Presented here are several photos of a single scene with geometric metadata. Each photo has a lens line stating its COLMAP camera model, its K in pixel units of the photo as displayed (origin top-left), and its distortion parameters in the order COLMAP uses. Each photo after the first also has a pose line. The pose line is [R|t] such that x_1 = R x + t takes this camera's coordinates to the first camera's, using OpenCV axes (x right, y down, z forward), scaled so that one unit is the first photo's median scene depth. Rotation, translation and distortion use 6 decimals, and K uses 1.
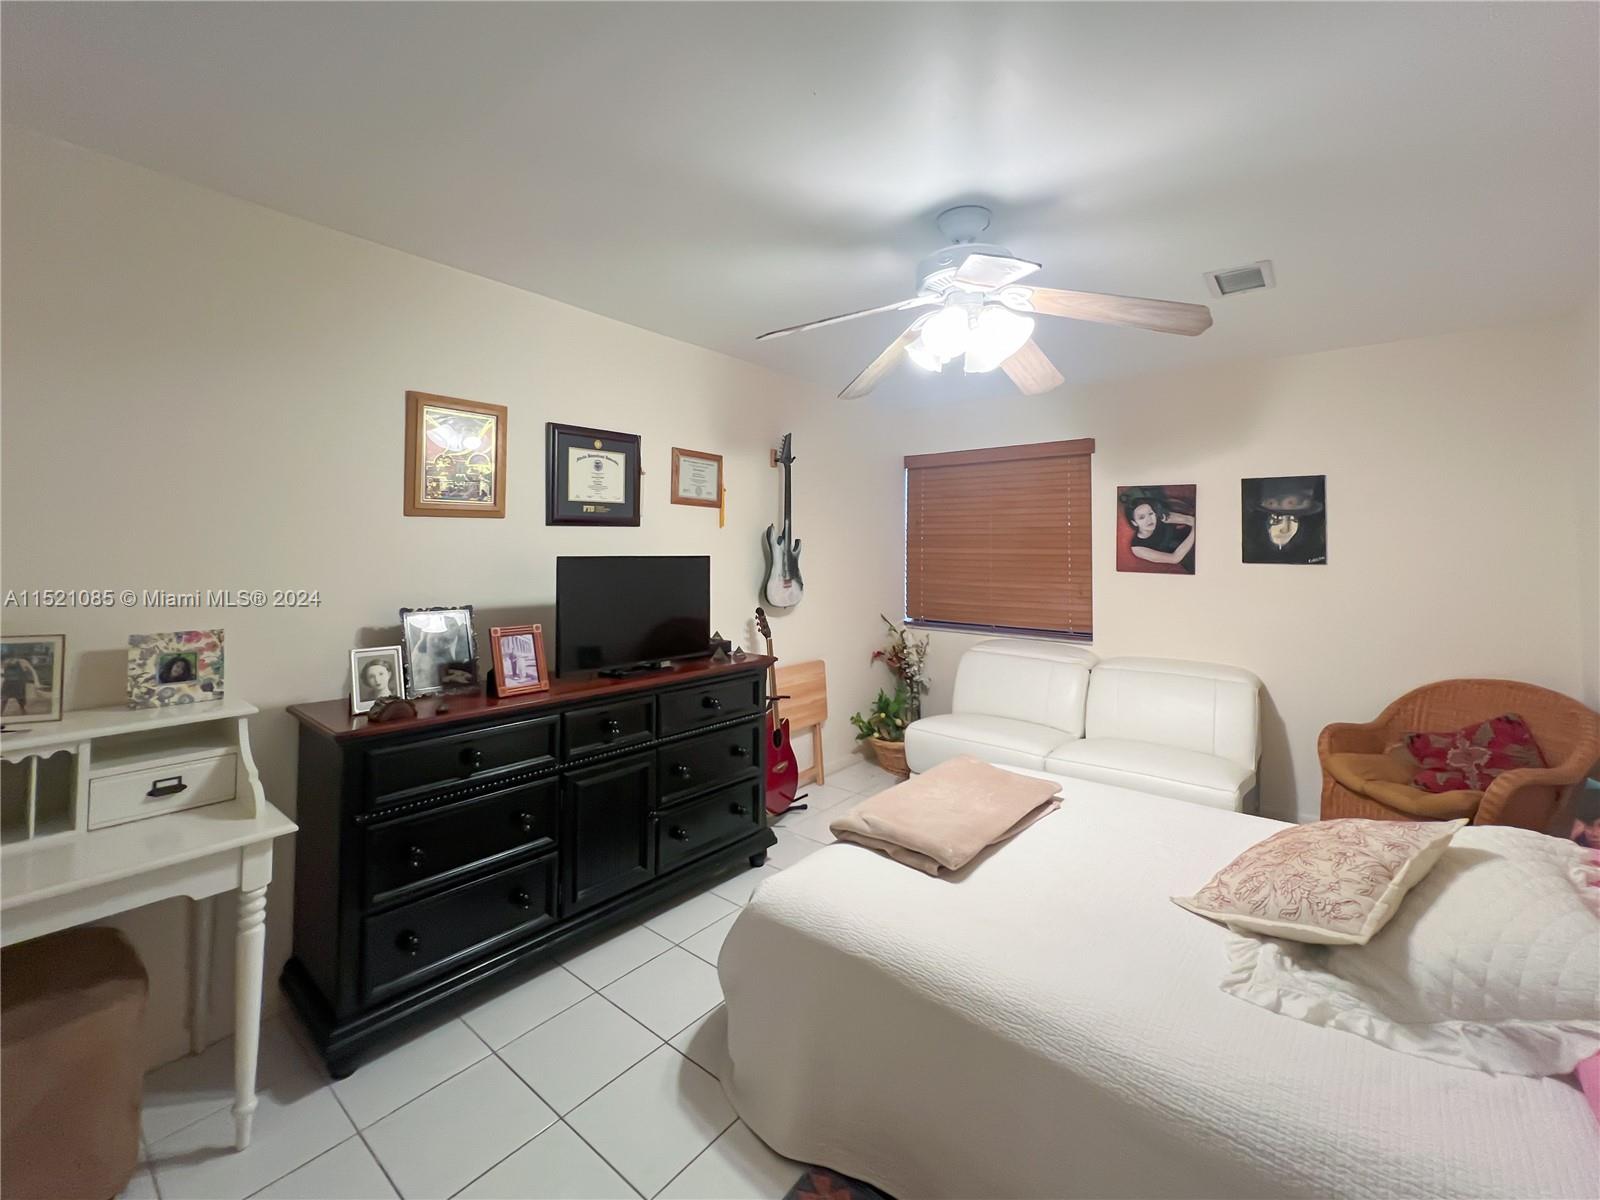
lens RADIAL K [[655.0, 0, 845.6], [0, 655.0, 537.8], [0, 0, 1]] dist [-0.001249, -0.000052]
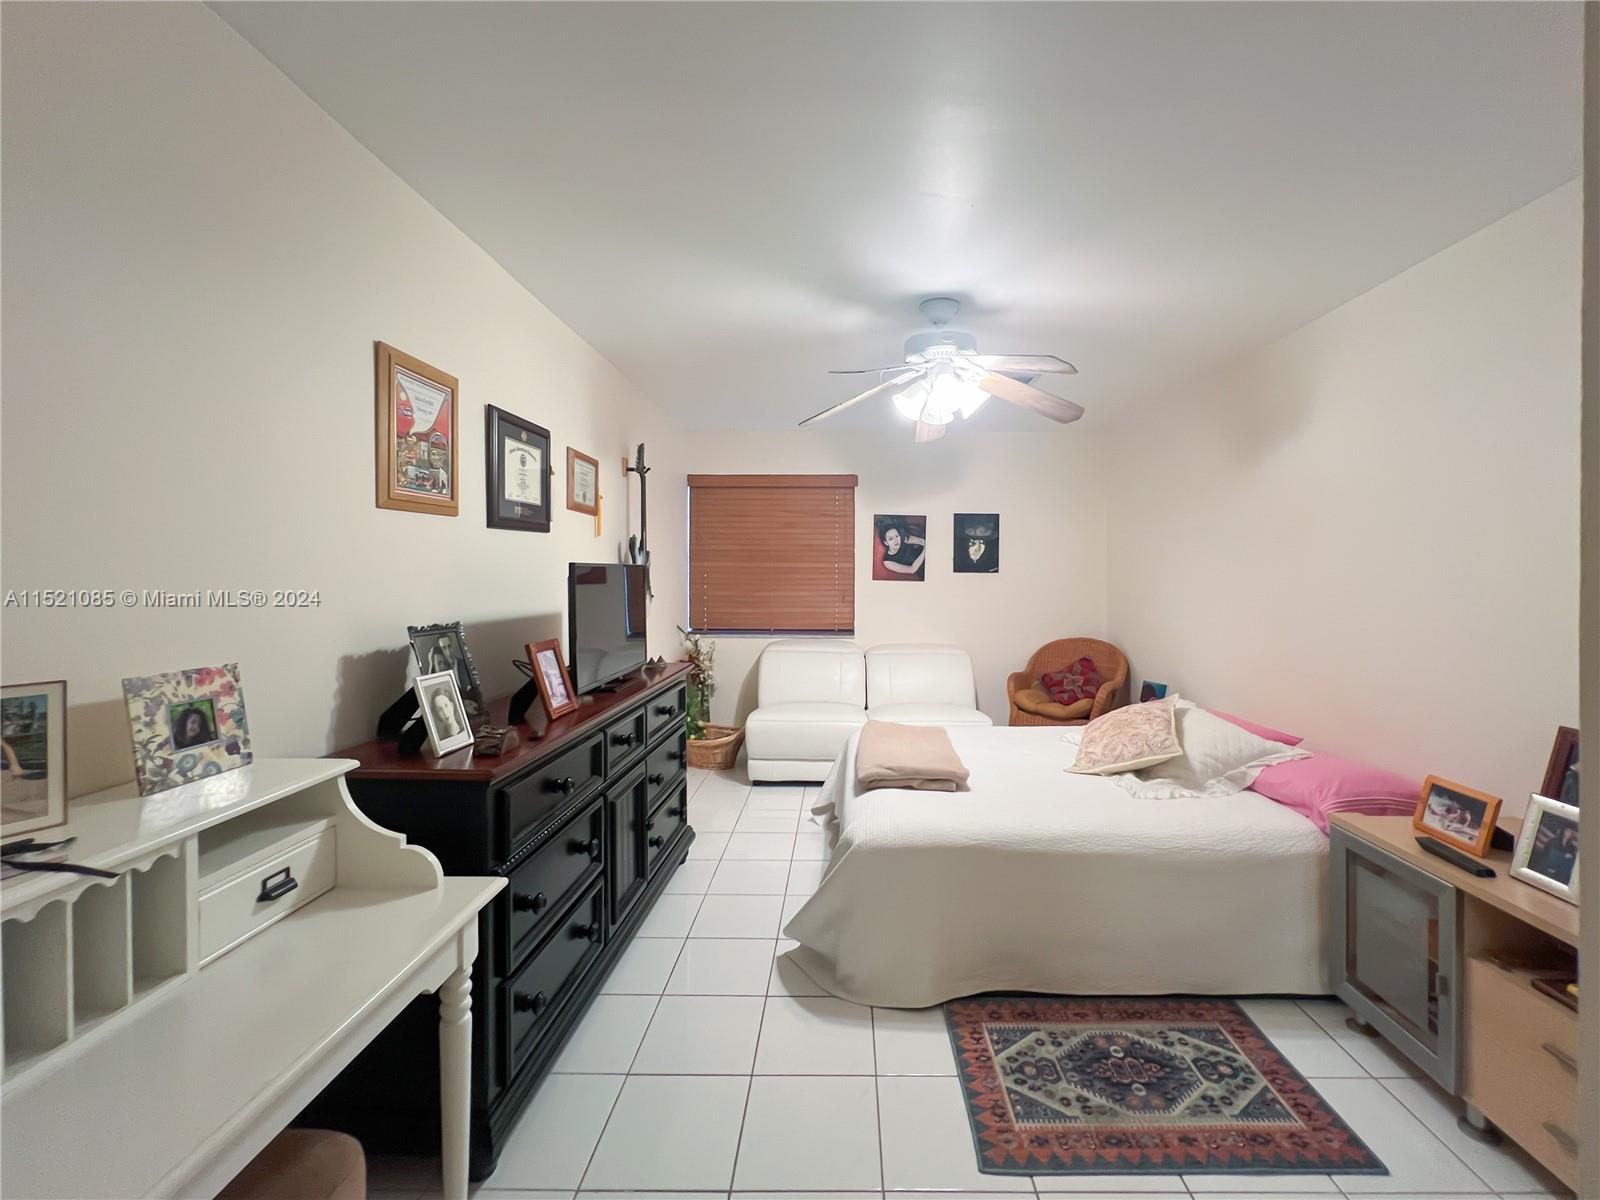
lens RADIAL K [[655.0, 0, 811.7], [0, 655.0, 590.4], [0, 0, 1]] dist [-0.001249, -0.000052]
pose [[0.786970, -0.020713, 0.616643, -0.692735], [-0.007541, 0.999039, 0.043181, 0.024100], [-0.616945, -0.038632, 0.786058, 0.080715]]
